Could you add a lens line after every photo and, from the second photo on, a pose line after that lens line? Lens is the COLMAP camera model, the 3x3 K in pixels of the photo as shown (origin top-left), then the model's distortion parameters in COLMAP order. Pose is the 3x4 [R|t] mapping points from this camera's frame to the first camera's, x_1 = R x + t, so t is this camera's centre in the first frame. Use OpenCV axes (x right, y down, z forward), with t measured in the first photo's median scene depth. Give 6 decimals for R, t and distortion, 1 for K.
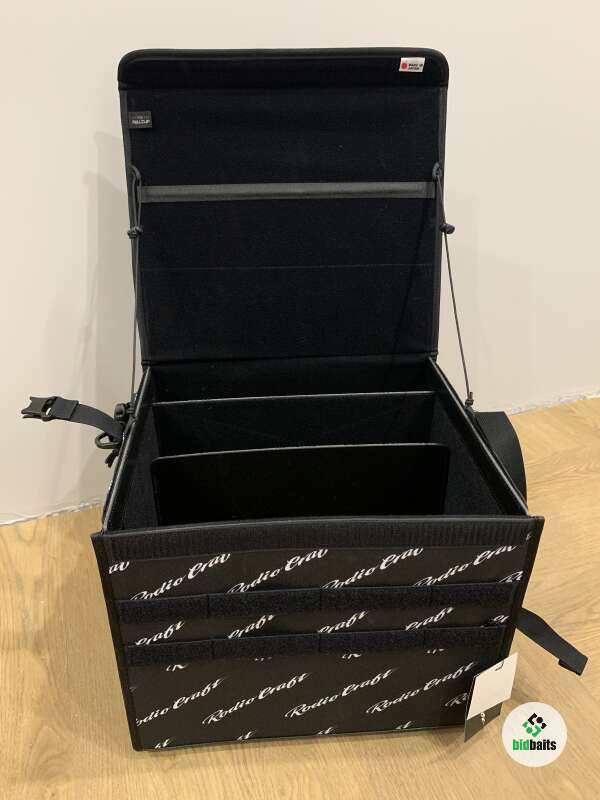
lens RADIAL K [[600.5, 0, 300.0], [0, 600.5, 400.0], [0, 0, 1]] dist [-0.002007, 0.002099]
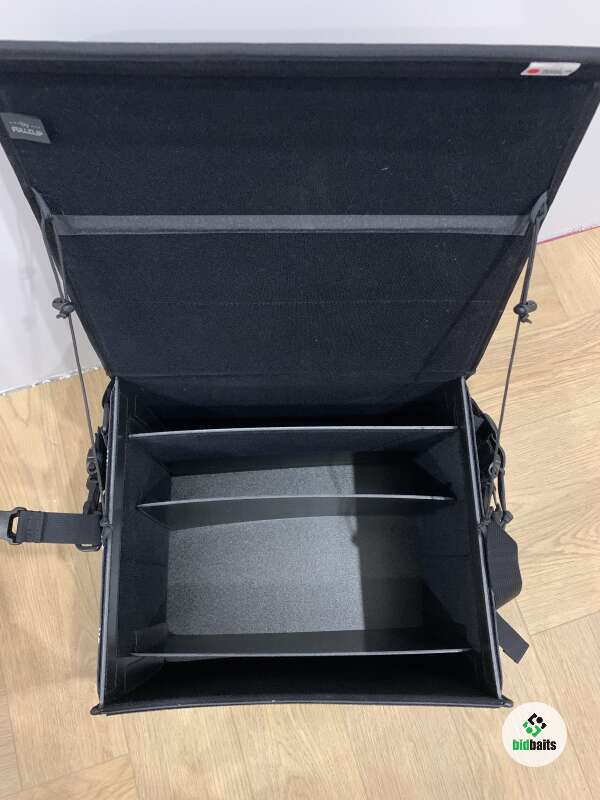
lens RADIAL K [[600.5, 0, 300.0], [0, 600.5, 400.0], [0, 0, 1]] dist [-0.002007, 0.002099]
pose [[0.998282, 0.058574, 0.001278, -0.001328], [-0.043046, 0.718486, 0.694209, -0.570920], [0.039744, -0.693071, 0.719773, 0.370681]]
